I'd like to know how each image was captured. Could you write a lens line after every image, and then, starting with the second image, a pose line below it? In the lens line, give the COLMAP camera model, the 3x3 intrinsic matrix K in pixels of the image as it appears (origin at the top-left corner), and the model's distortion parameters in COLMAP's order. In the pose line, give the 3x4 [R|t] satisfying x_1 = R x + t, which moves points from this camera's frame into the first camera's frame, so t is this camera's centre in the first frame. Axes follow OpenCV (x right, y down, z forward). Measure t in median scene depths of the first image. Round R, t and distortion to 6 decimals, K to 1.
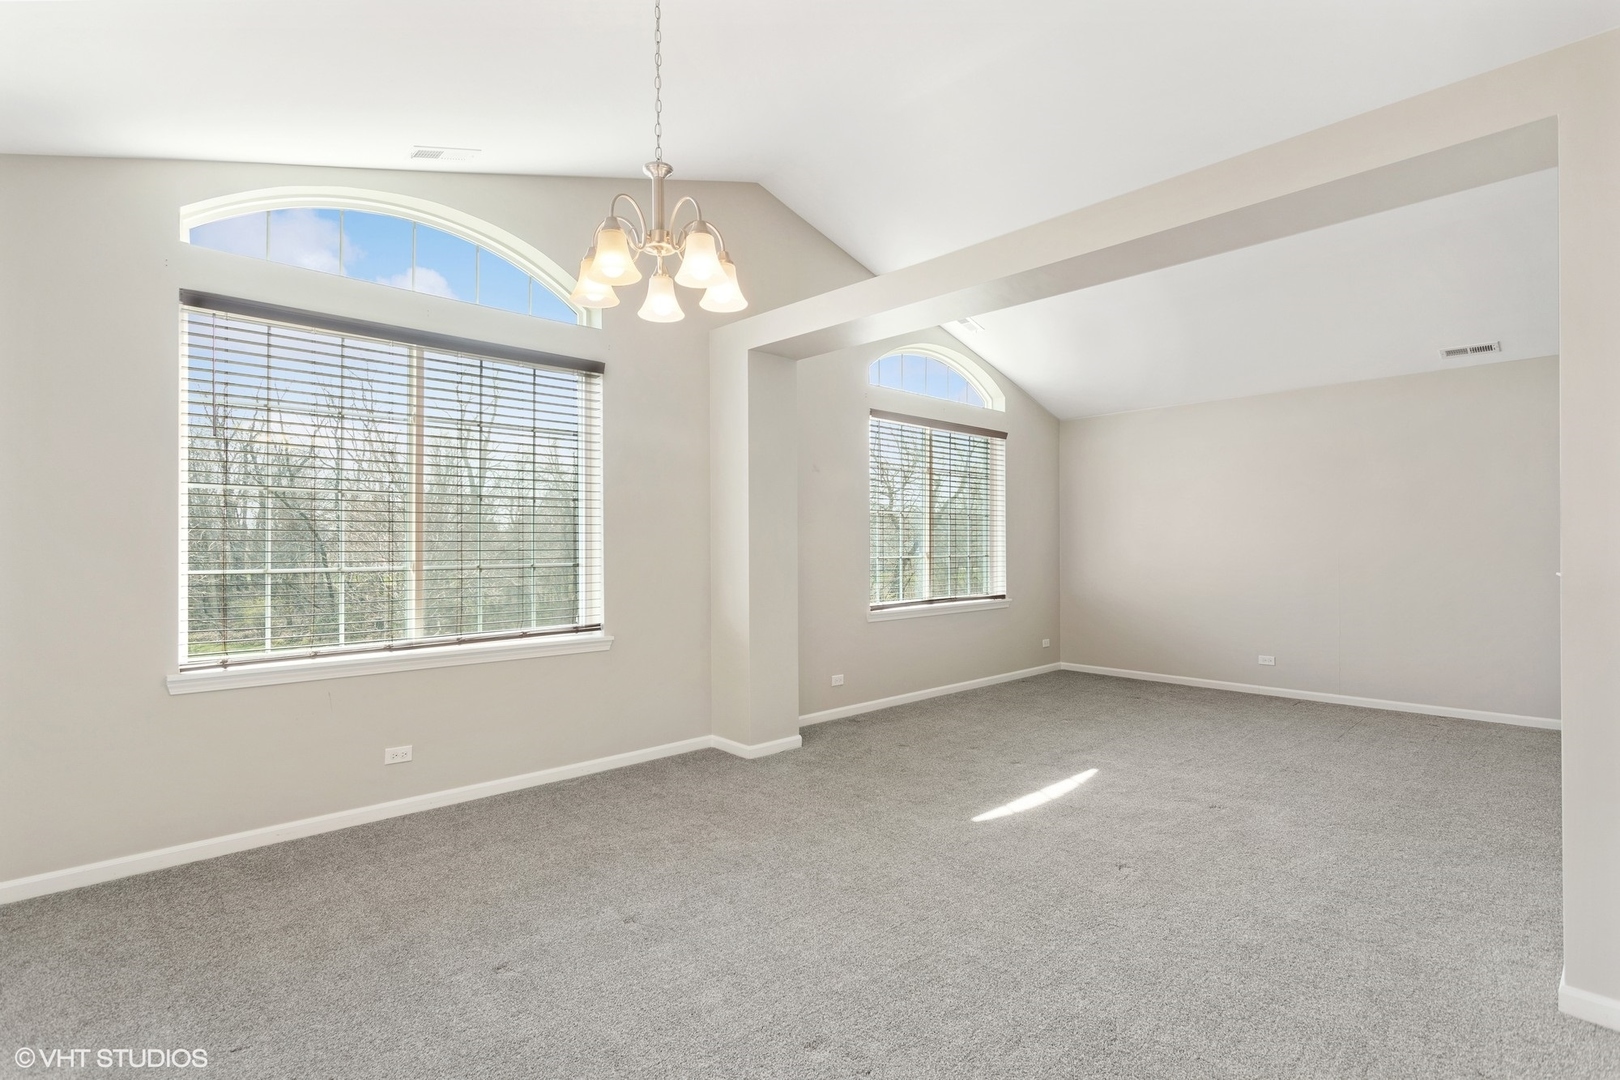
lens RADIAL K [[770.3, 0, 803.1], [0, 770.3, 544.9], [0, 0, 1]] dist [0.001657, 0.000392]
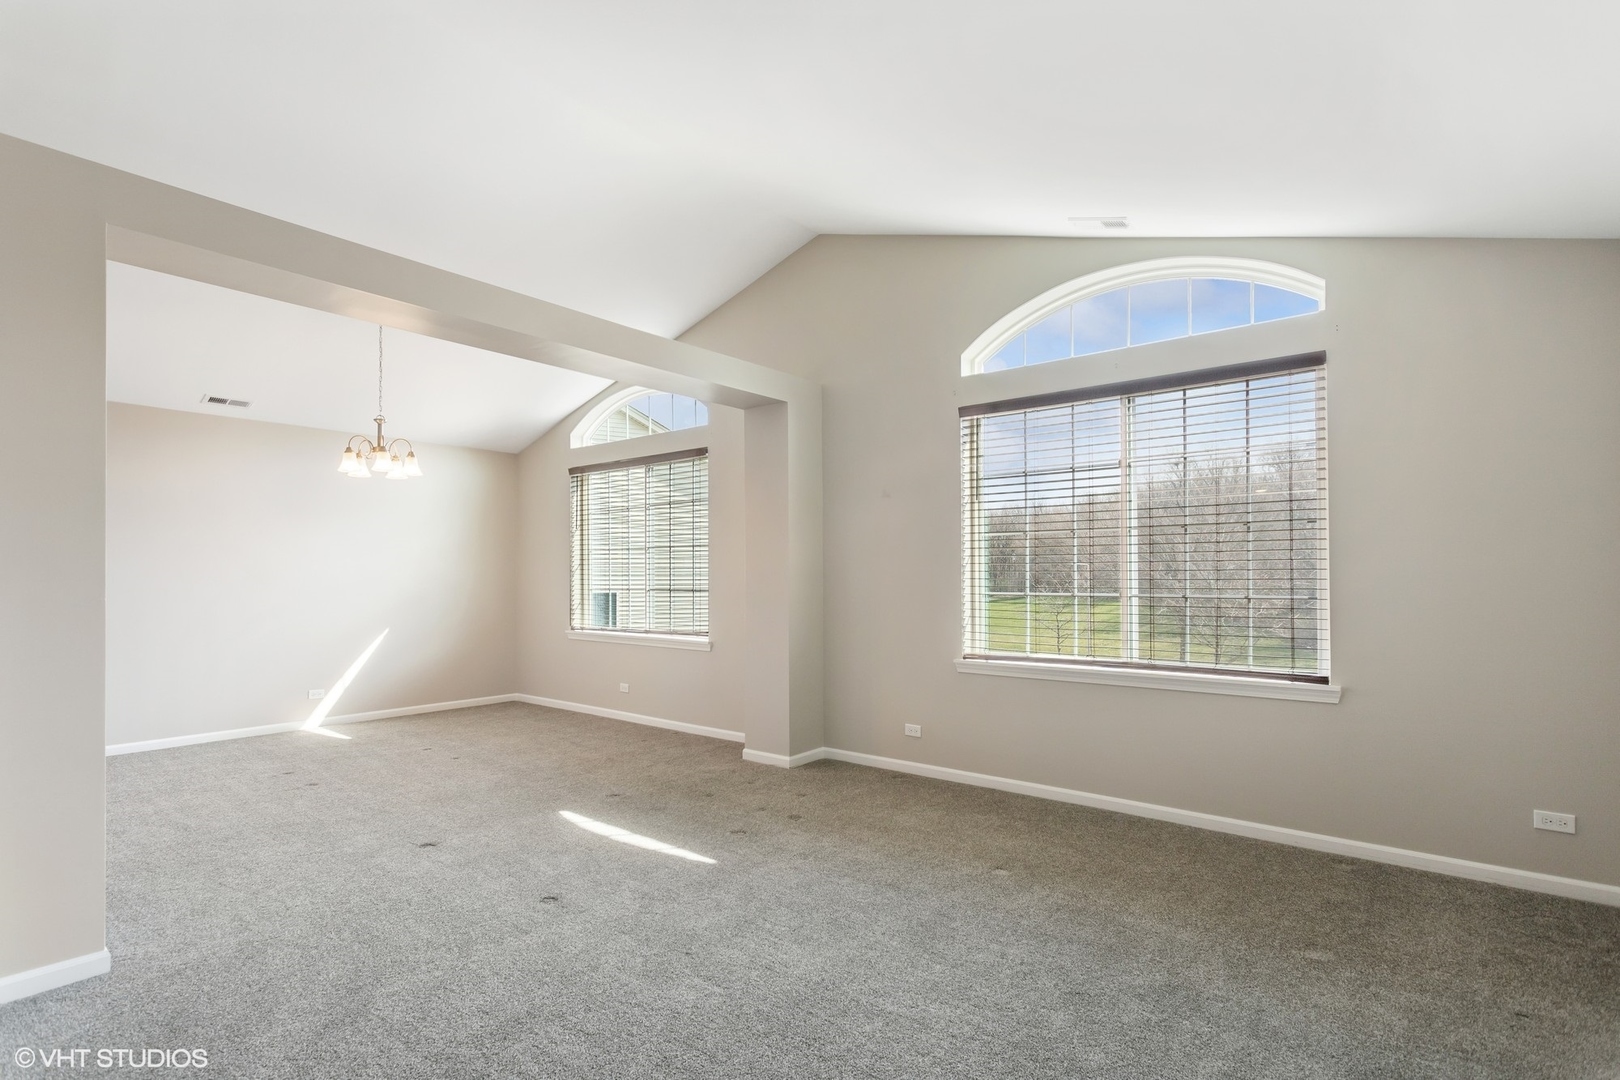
lens RADIAL K [[754.3, 0, 810.0], [0, 754.3, 540.0], [0, 0, 1]] dist [-0.001023, -0.000084]
pose [[0.155853, -0.043497, -0.986822, 0.976073], [0.004522, 0.999051, -0.043322, -0.008762], [0.987770, 0.002289, 0.155902, 0.801244]]
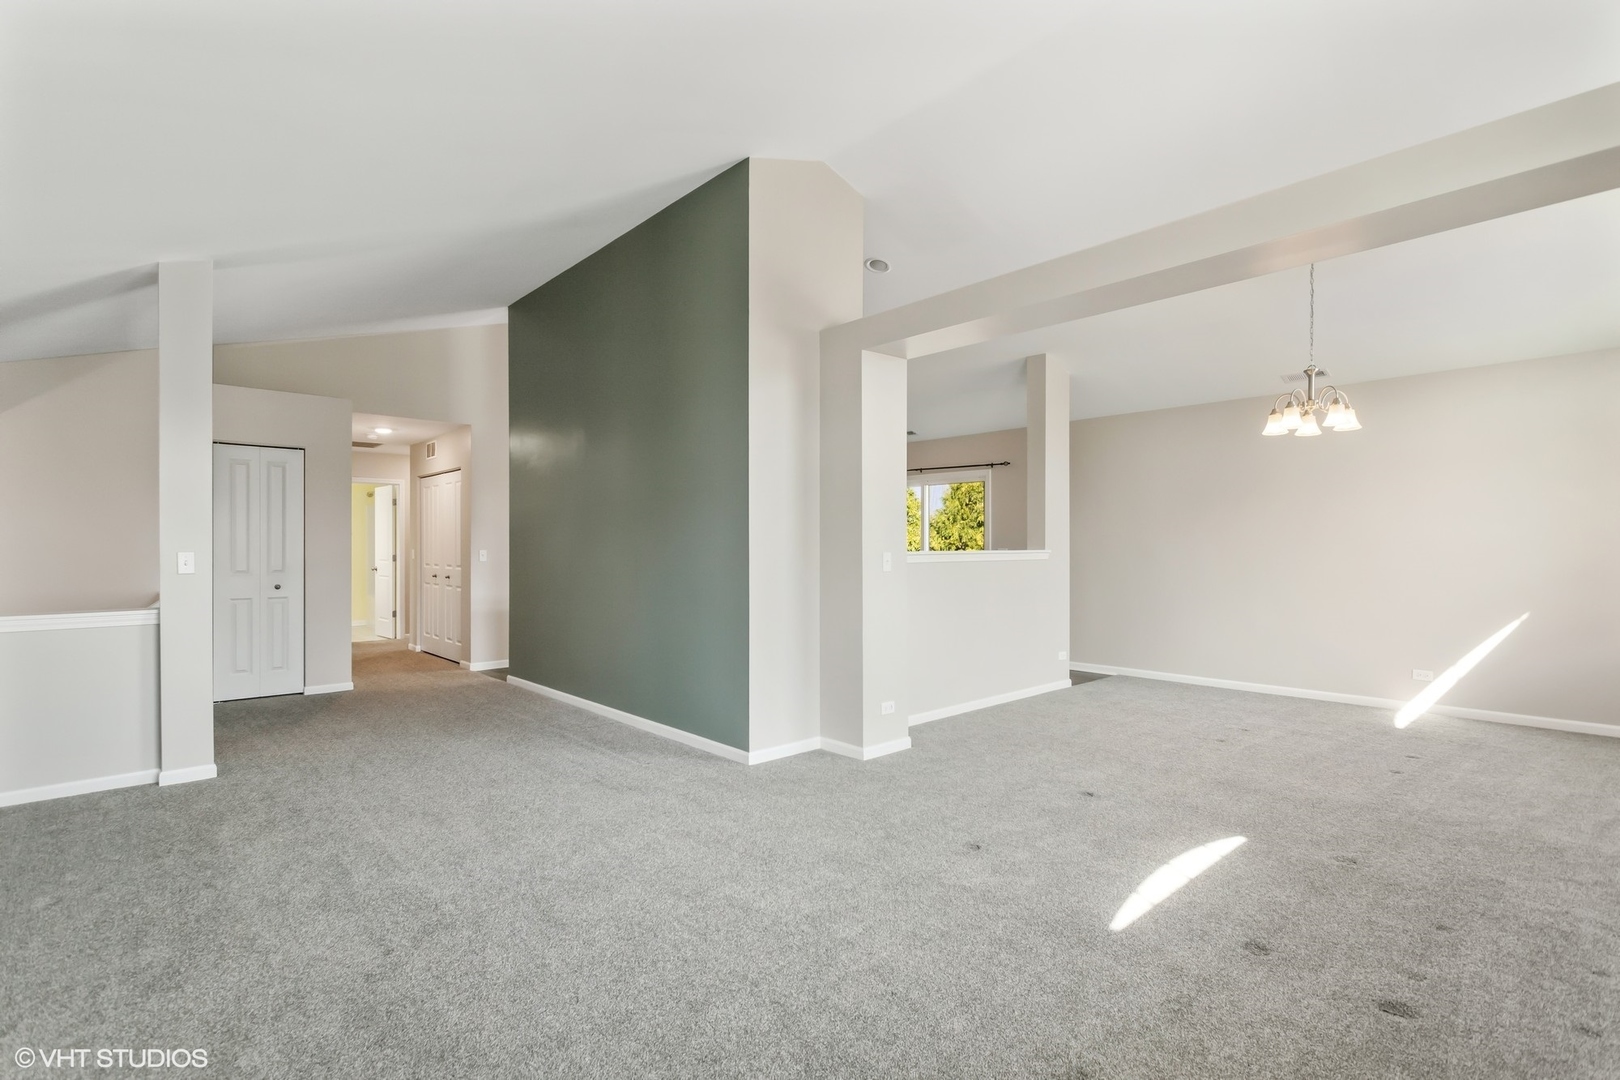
lens RADIAL K [[770.3, 0, 803.1], [0, 770.3, 544.9], [0, 0, 1]] dist [0.001657, 0.000392]
pose [[-0.999600, 0.004806, -0.027885, 0.529149], [0.004837, 0.999988, -0.001034, -0.004065], [0.027879, -0.001169, -0.999611, 1.297643]]
